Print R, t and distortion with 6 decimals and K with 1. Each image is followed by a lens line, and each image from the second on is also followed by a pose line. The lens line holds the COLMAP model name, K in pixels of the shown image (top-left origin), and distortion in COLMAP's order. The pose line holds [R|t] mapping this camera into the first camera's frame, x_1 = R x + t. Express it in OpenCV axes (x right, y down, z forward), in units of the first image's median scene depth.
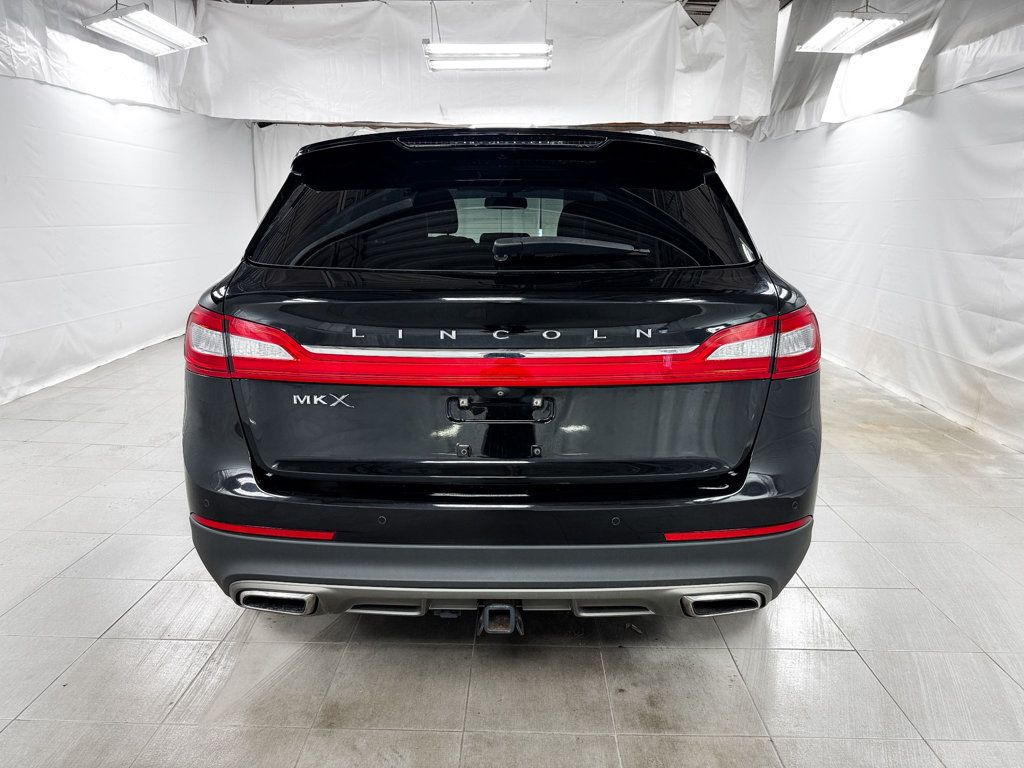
lens RADIAL K [[732.1, 0, 512.0], [0, 732.1, 384.0], [0, 0, 1]] dist [0.030649, -0.030147]
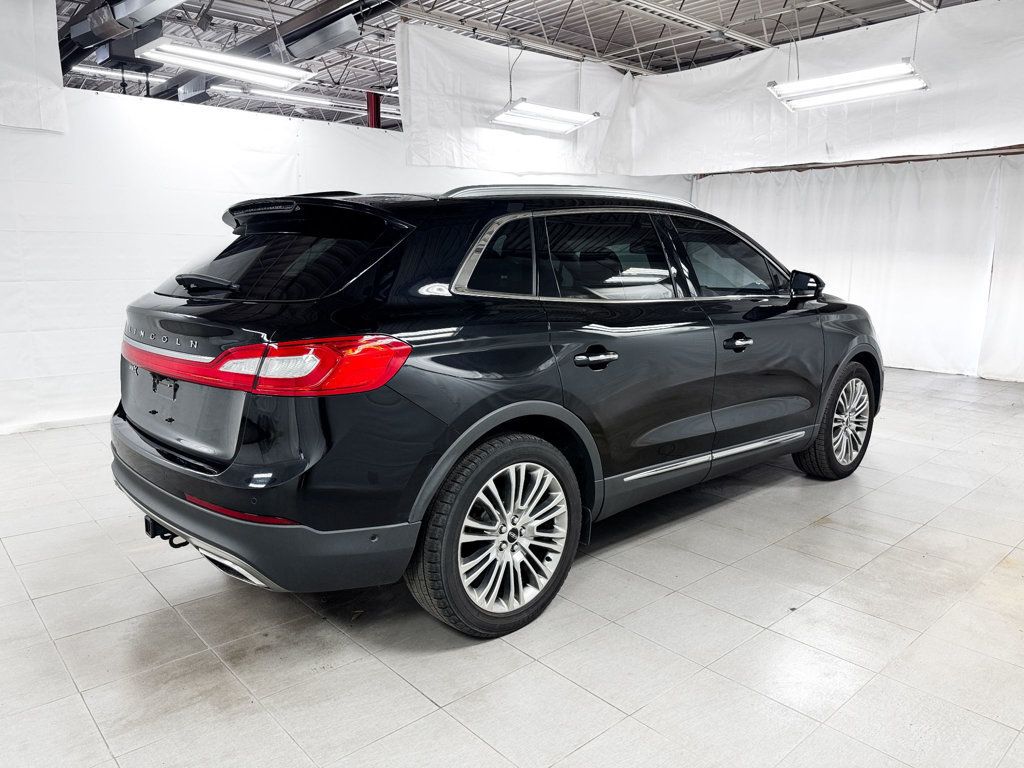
lens RADIAL K [[732.1, 0, 512.0], [0, 732.1, 384.0], [0, 0, 1]] dist [0.030649, -0.030147]
pose [[0.667596, 0.130849, -0.732935, 0.382276], [-0.172696, 0.984801, 0.018513, -0.029406], [0.724218, 0.114216, 0.680047, 0.119336]]
